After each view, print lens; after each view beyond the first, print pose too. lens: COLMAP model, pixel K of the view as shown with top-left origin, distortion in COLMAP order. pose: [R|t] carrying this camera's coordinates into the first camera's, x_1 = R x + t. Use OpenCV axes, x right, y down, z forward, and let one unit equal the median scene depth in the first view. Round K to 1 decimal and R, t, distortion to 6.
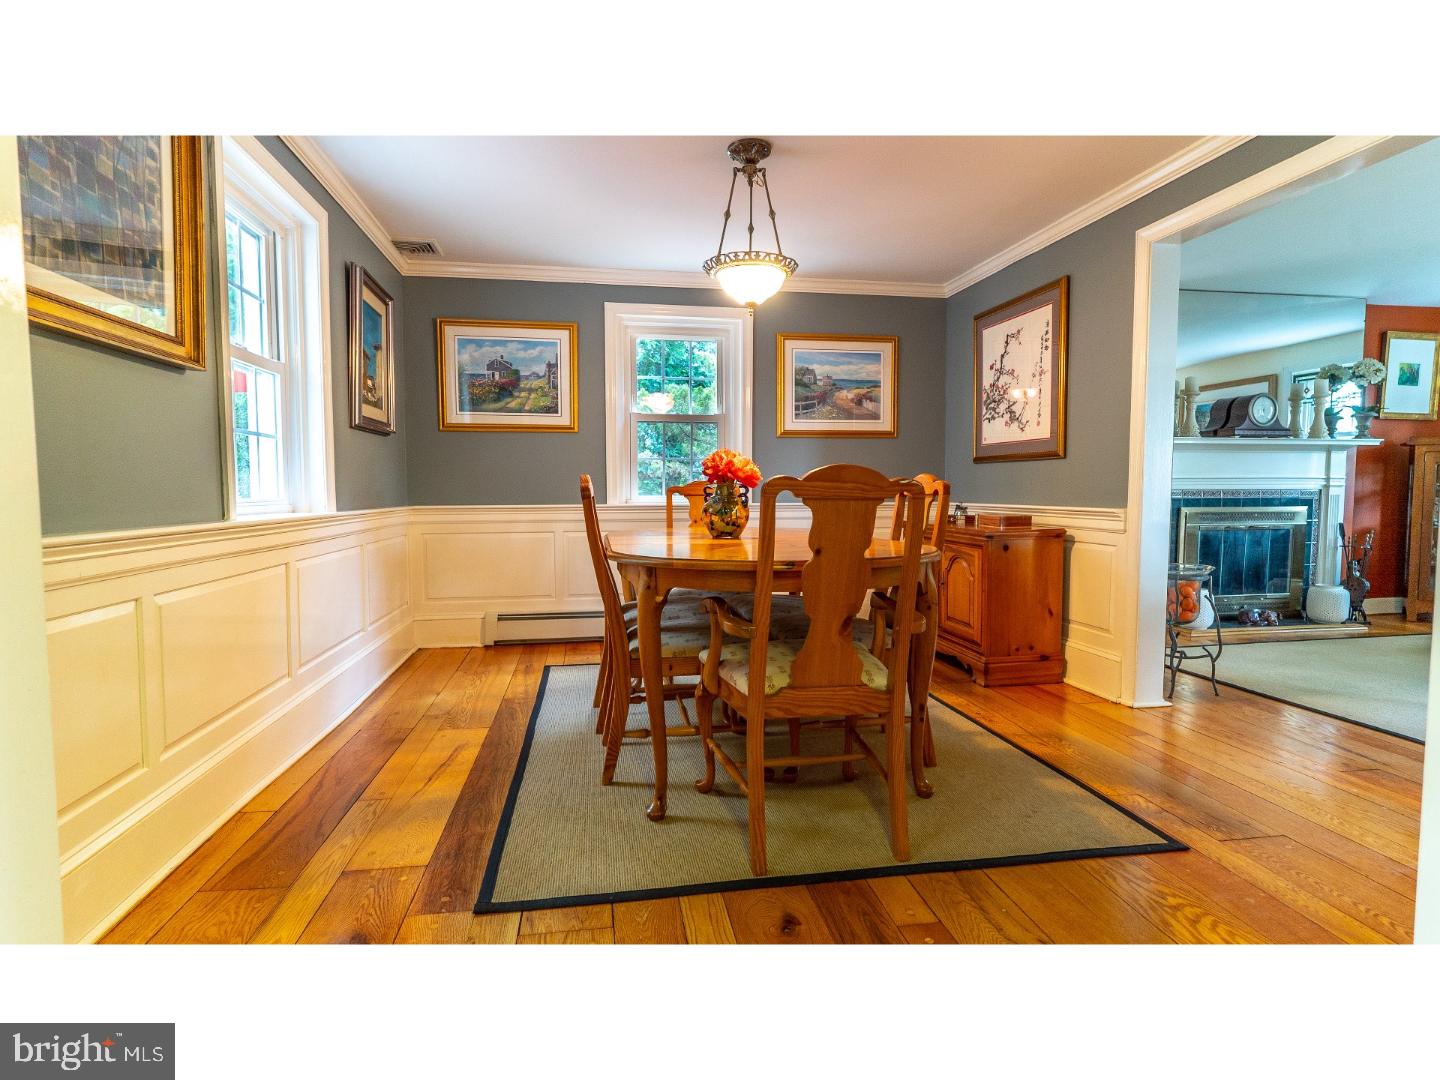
lens RADIAL K [[735.8, 0, 714.0], [0, 735.8, 542.3], [0, 0, 1]] dist [-0.002941, -0.000189]
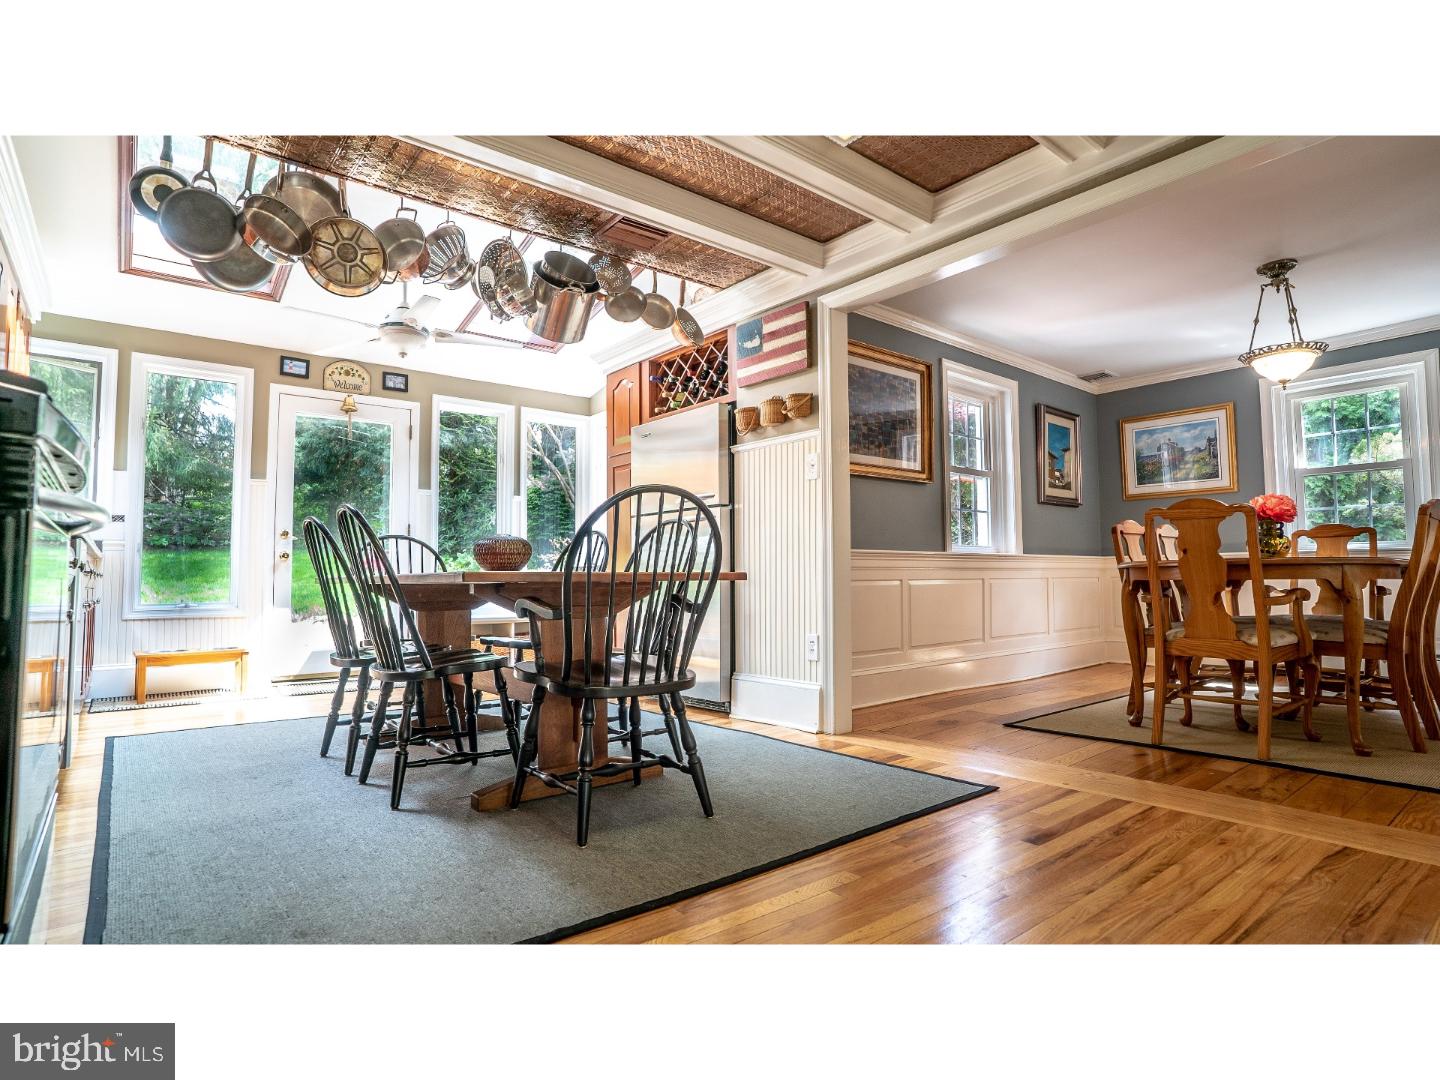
lens RADIAL K [[752.6, 0, 710.0], [0, 752.6, 539.3], [0, 0, 1]] dist [-0.081125, 0.043648]
pose [[0.488075, -0.049078, -0.871421, 0.431661], [-0.055251, 0.994678, -0.086965, 0.077389], [0.871051, 0.090593, 0.482765, -0.303130]]
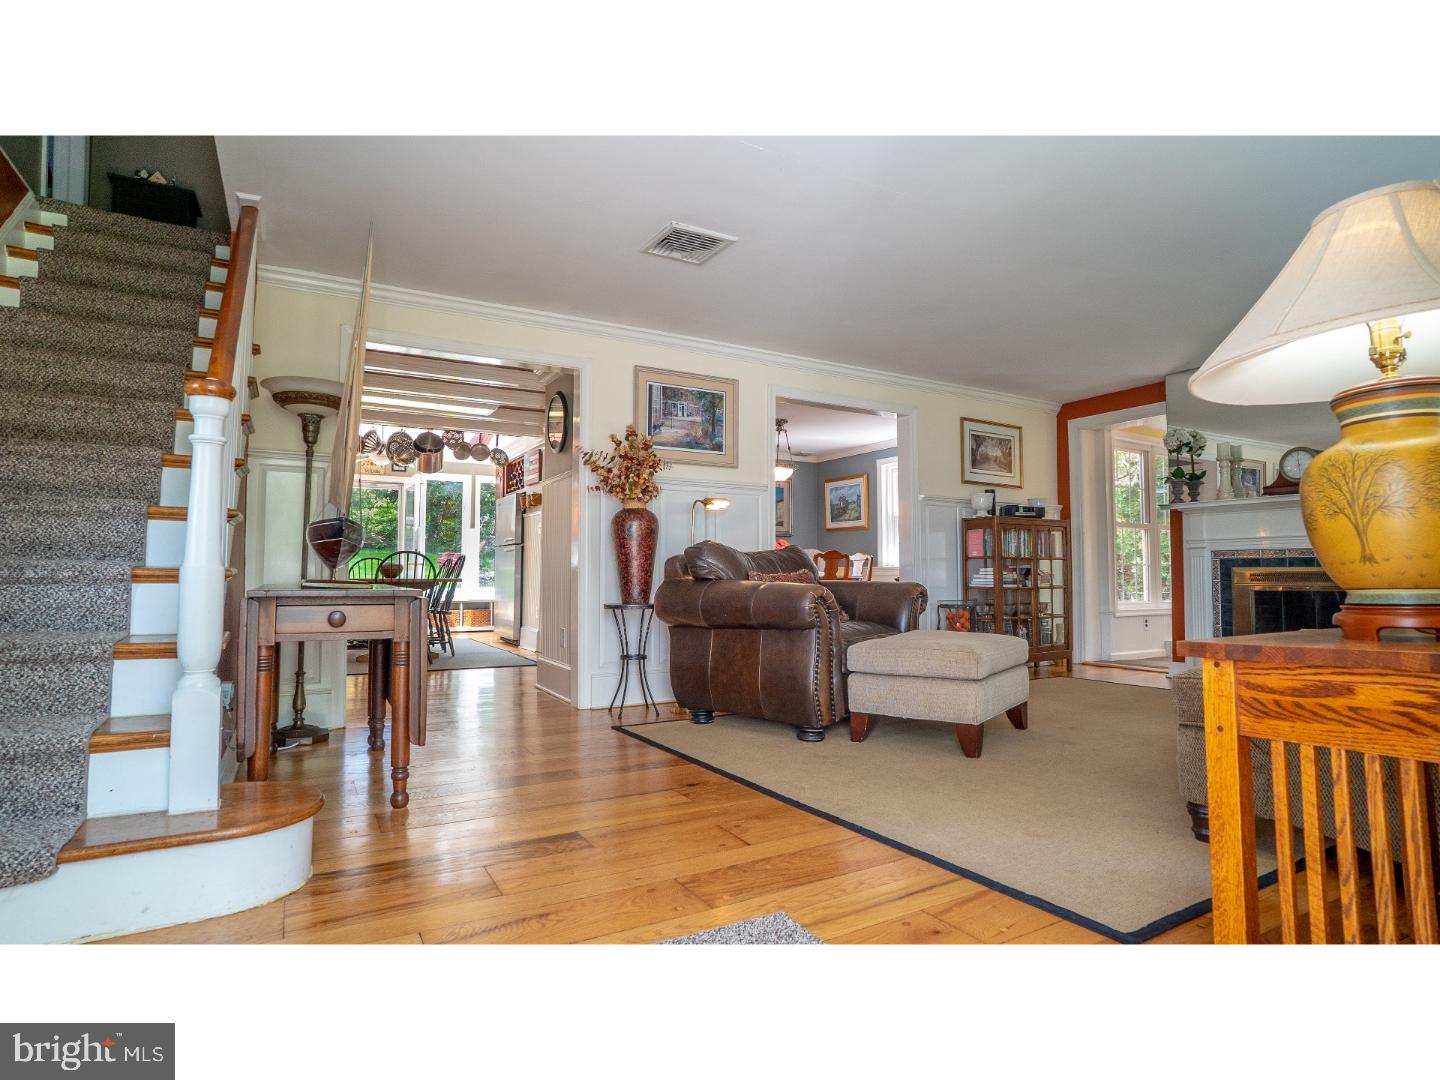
lens RADIAL K [[752.6, 0, 710.0], [0, 752.6, 539.3], [0, 0, 1]] dist [-0.081125, 0.043648]
pose [[0.335962, -0.040622, -0.940999, 1.550862], [-0.068799, 0.995342, -0.067531, 0.036500], [0.939359, 0.087427, 0.331603, -0.020659]]
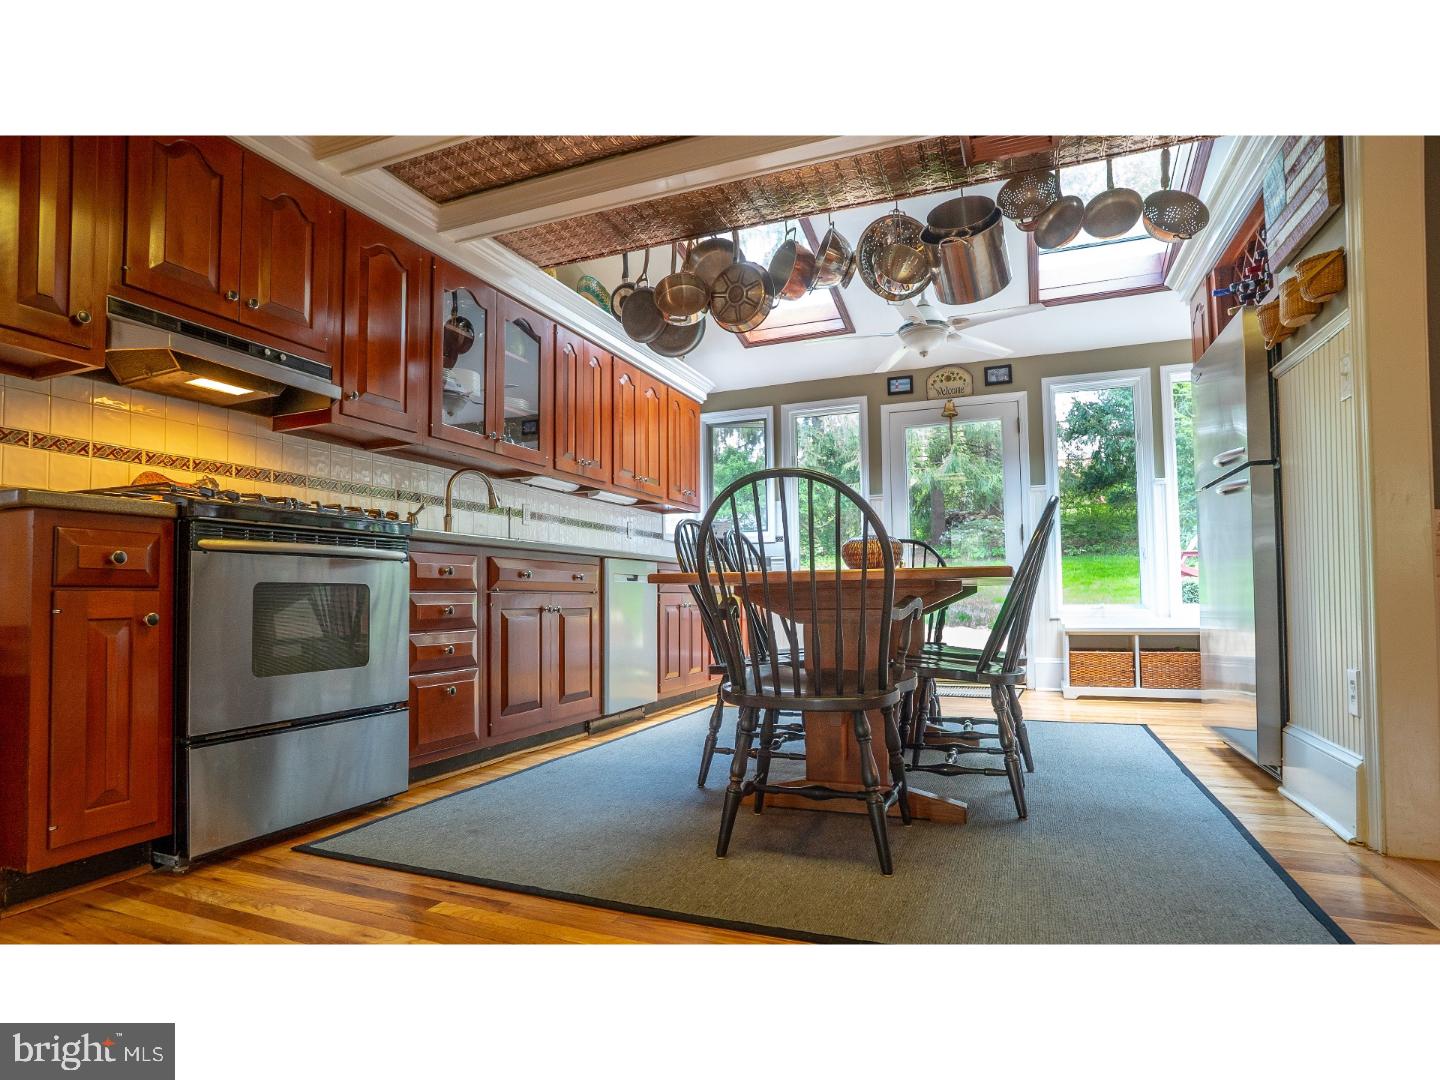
lens RADIAL K [[789.1, 0, 686.2], [0, 789.1, 568.5], [0, 0, 1]] dist [-0.080706, 0.047831]
pose [[-0.545870, -0.020915, -0.837609, 0.395467], [-0.047248, 0.998866, 0.005850, 0.056764], [0.836537, 0.042769, -0.546239, 0.103214]]
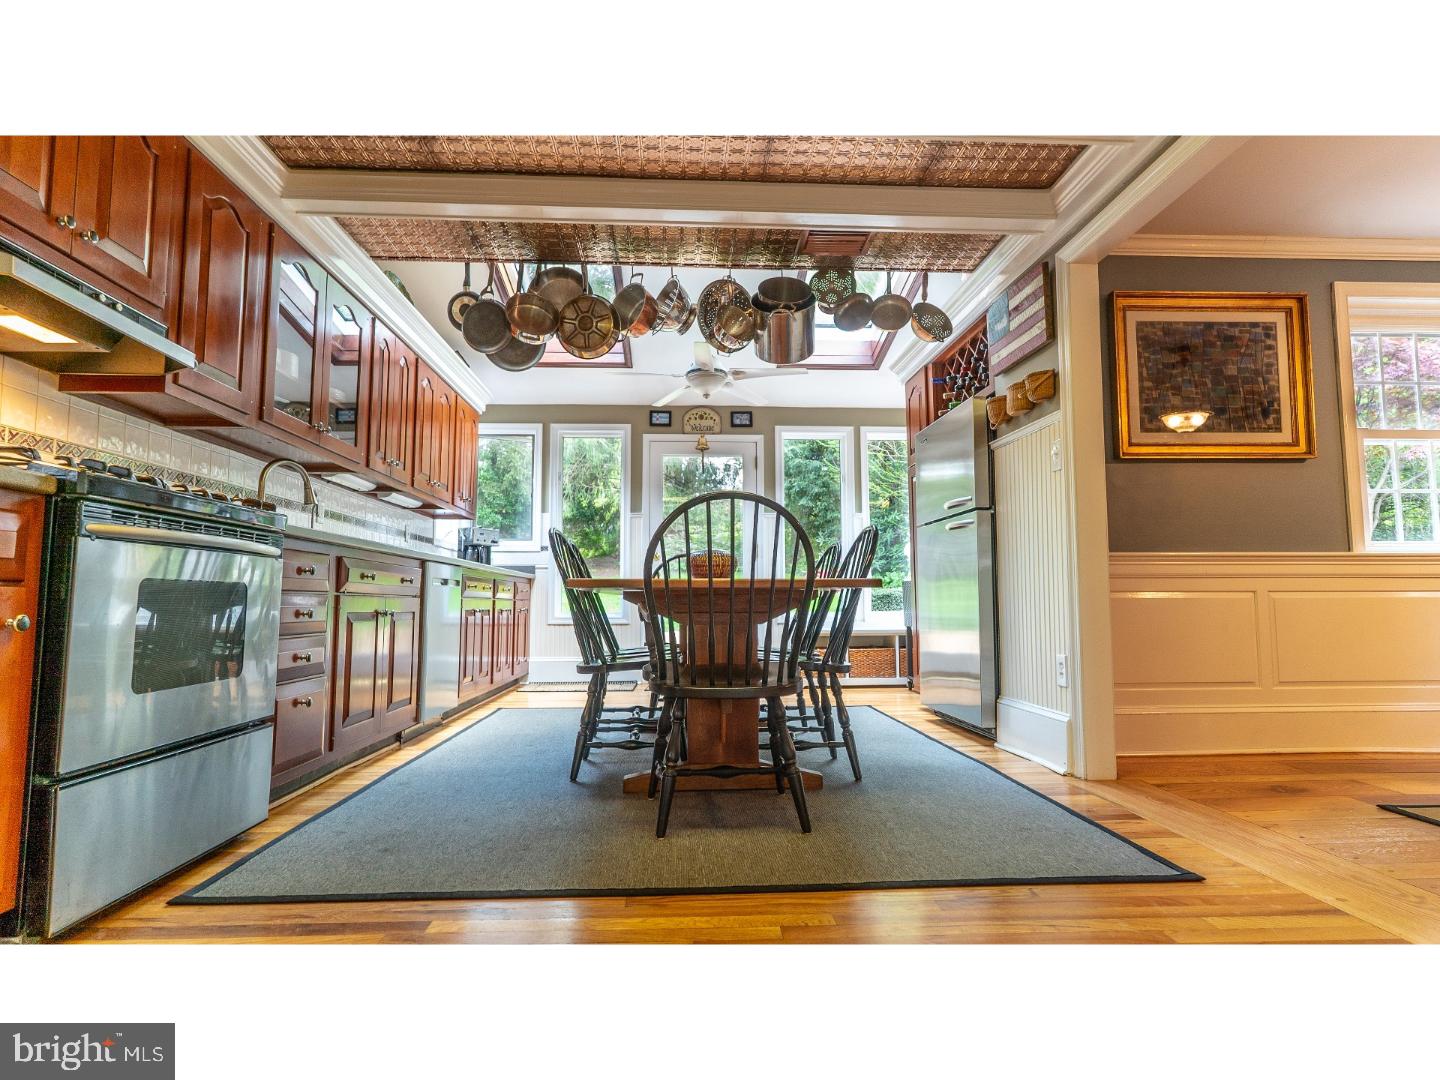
lens RADIAL K [[735.8, 0, 714.0], [0, 735.8, 542.3], [0, 0, 1]] dist [-0.002941, -0.000189]
pose [[-0.117203, -0.077082, -0.990112, 0.477737], [-0.067235, 0.995312, -0.069528, 0.068817], [0.990829, 0.058422, -0.121836, -0.043223]]
